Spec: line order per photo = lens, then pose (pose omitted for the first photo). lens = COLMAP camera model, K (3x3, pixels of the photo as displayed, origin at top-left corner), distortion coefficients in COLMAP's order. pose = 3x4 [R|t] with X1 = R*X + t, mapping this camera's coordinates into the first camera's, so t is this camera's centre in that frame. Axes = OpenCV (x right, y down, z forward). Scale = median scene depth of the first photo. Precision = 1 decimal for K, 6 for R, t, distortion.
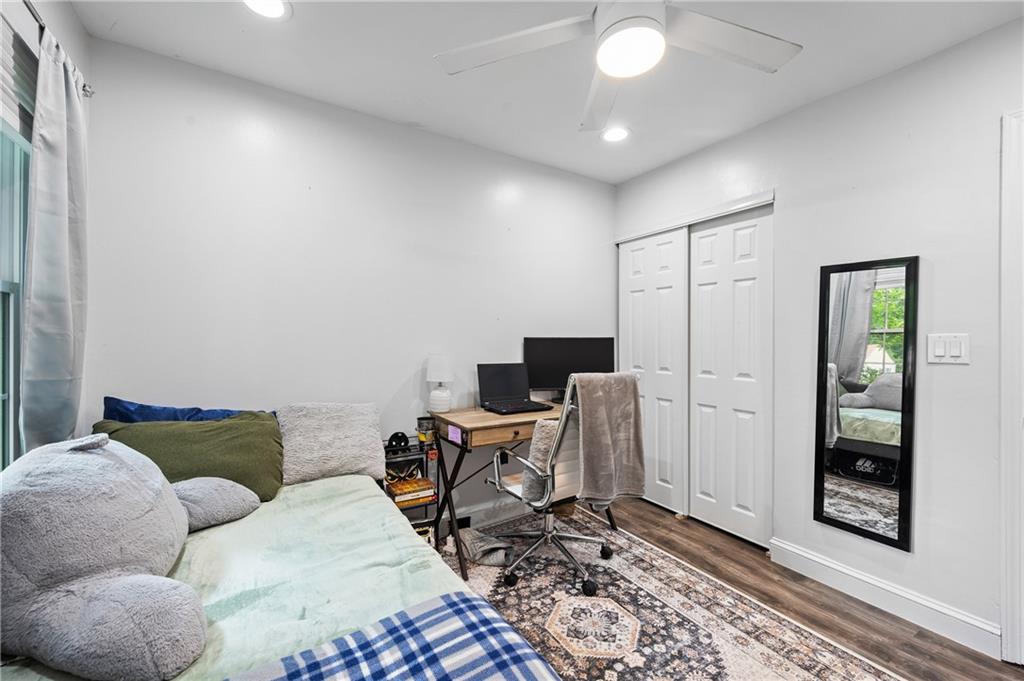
lens RADIAL K [[426.0, 0, 516.6], [0, 426.0, 336.6], [0, 0, 1]] dist [-0.001775, -0.000016]
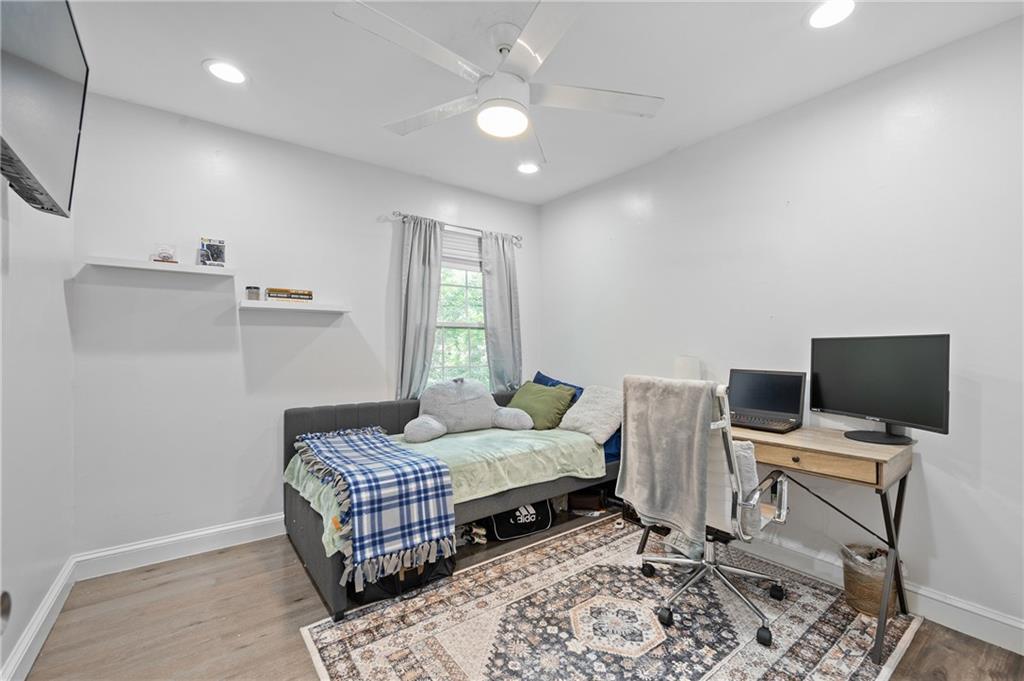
lens RADIAL K [[426.0, 0, 514.8], [0, 426.0, 348.3], [0, 0, 1]] dist [-0.001775, -0.000016]
pose [[0.080682, -0.004908, -0.996728, 1.046019], [0.007748, 0.999961, -0.004297, 0.026886], [0.996710, -0.007376, 0.080716, 0.617591]]
